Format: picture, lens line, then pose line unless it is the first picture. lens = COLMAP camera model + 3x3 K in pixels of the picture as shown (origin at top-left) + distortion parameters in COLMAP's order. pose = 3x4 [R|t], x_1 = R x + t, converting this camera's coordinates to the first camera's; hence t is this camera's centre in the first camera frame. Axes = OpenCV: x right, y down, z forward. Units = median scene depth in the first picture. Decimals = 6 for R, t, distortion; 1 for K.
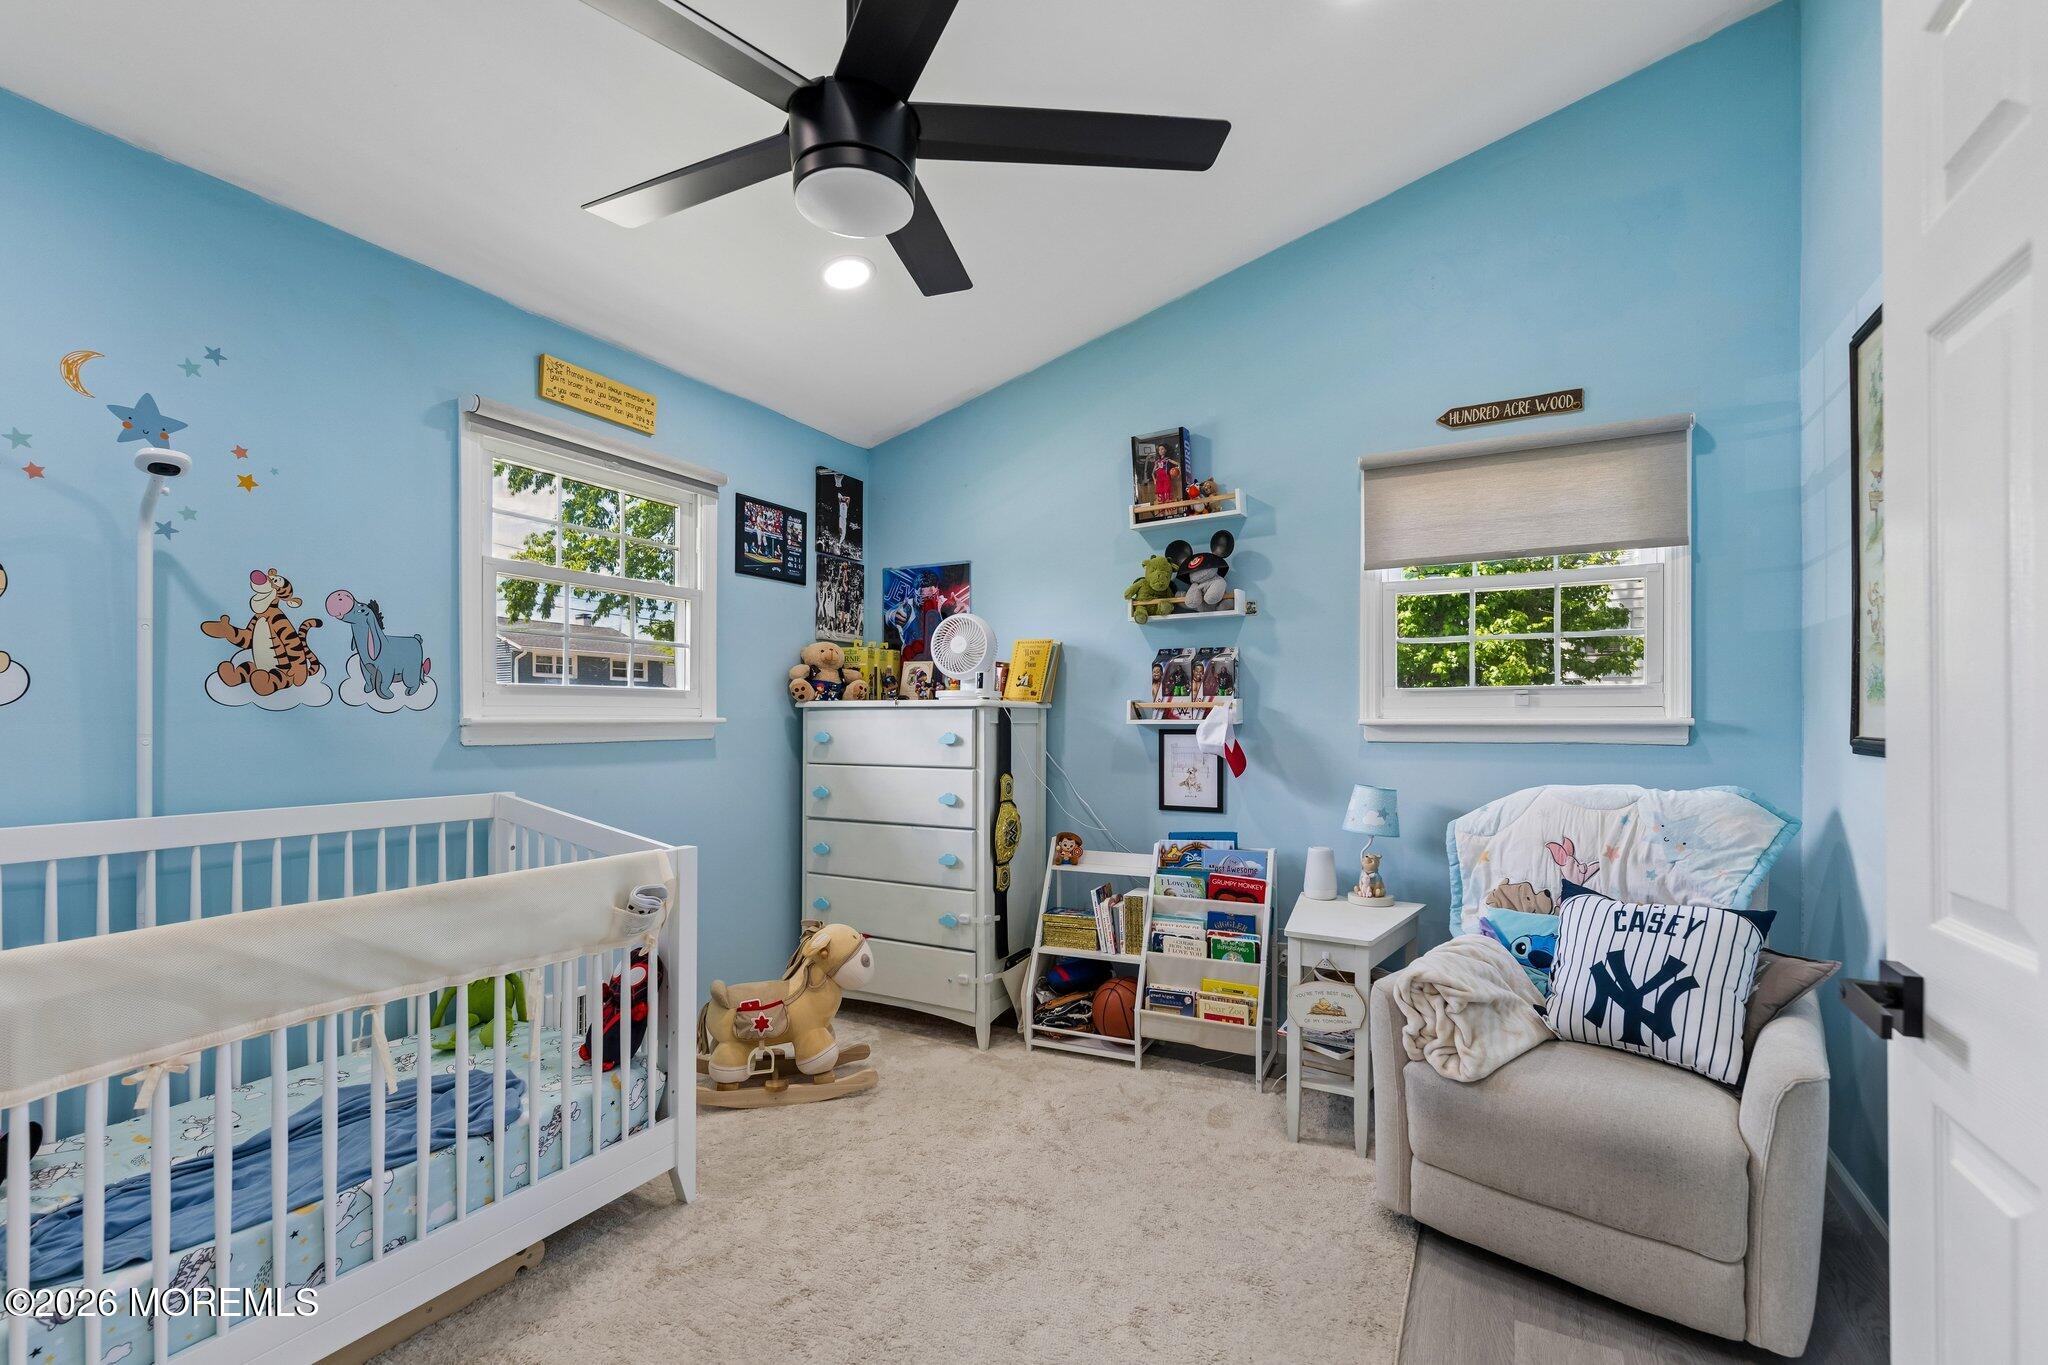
lens RADIAL K [[891.7, 0, 1019.6], [0, 891.7, 708.7], [0, 0, 1]] dist [-0.000995, -0.000127]
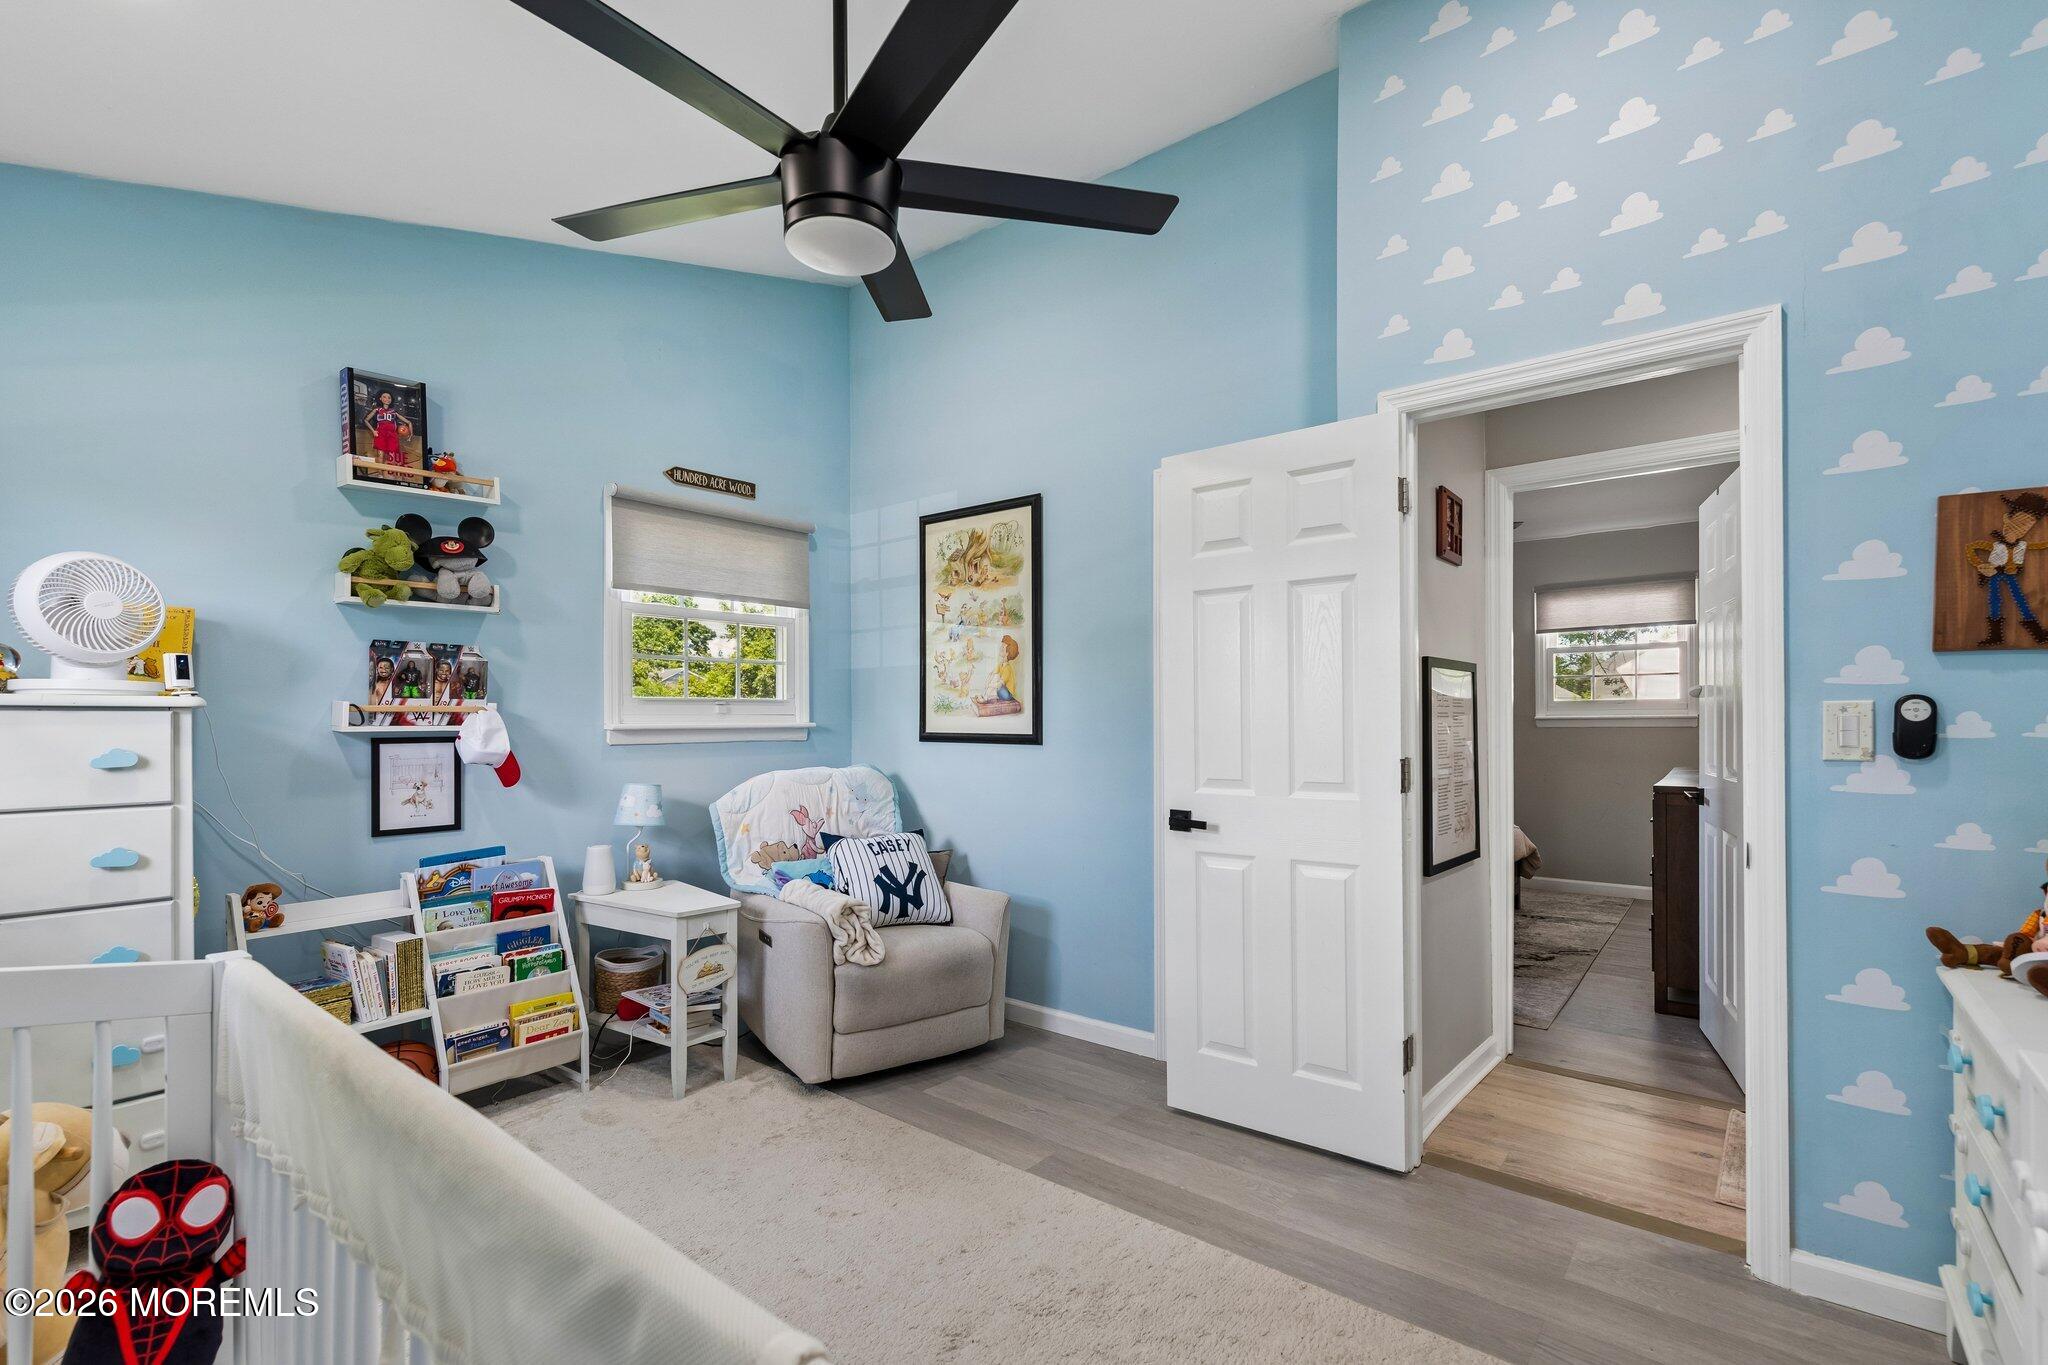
lens RADIAL K [[904.6, 0, 1020.1], [0, 904.6, 715.5], [0, 0, 1]] dist [0.001702, 0.000007]
pose [[0.199516, 0.006567, 0.979872, -0.596323], [-0.006286, 0.999966, -0.005422, 0.003619], [-0.979874, -0.005078, 0.199551, 0.287680]]
